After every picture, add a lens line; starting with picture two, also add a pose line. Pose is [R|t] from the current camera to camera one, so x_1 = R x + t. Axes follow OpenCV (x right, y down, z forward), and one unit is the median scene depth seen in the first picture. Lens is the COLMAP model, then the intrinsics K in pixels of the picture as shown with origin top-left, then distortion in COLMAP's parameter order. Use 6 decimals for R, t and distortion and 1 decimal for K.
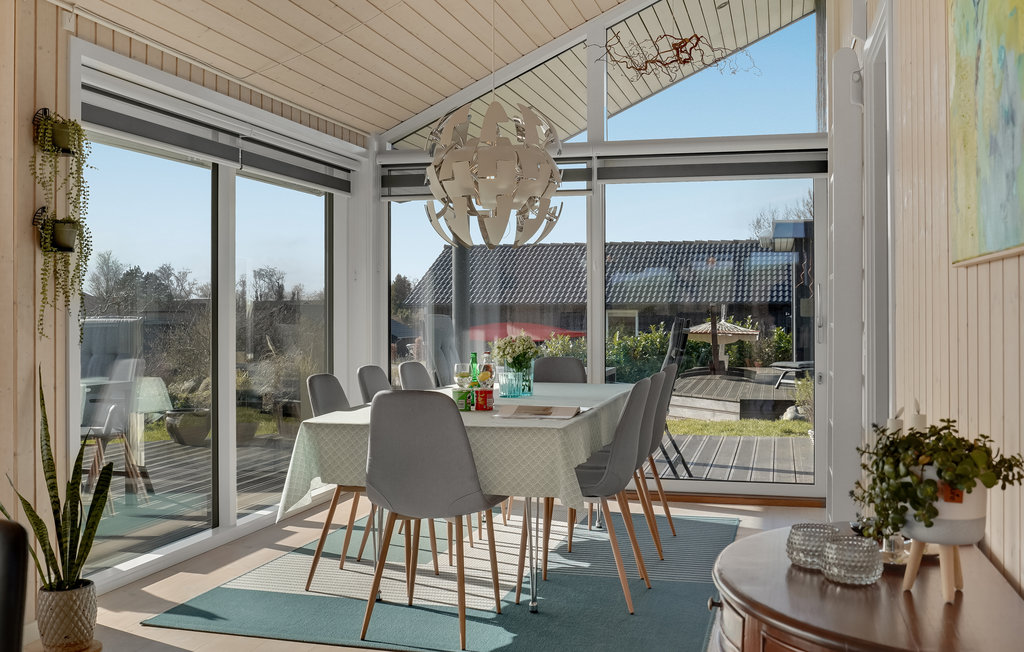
lens RADIAL K [[1031.7, 0, 513.1], [0, 1031.7, 321.2], [0, 0, 1]] dist [-0.111516, 0.000000]
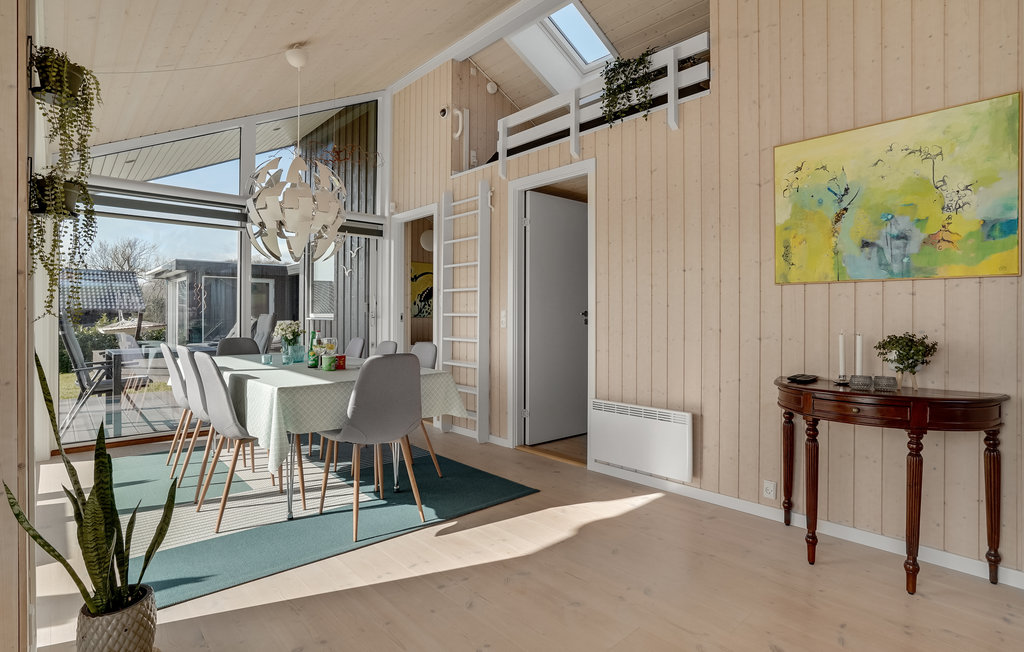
lens RADIAL K [[518.0, 0, 509.5], [0, 518.0, 317.2], [0, 0, 1]] dist [-0.021876, 0.000975]
pose [[0.529404, 0.004751, 0.848356, -0.479434], [-0.003655, 0.999988, -0.003320, 0.008299], [-0.848362, -0.001343, 0.529415, 0.344932]]
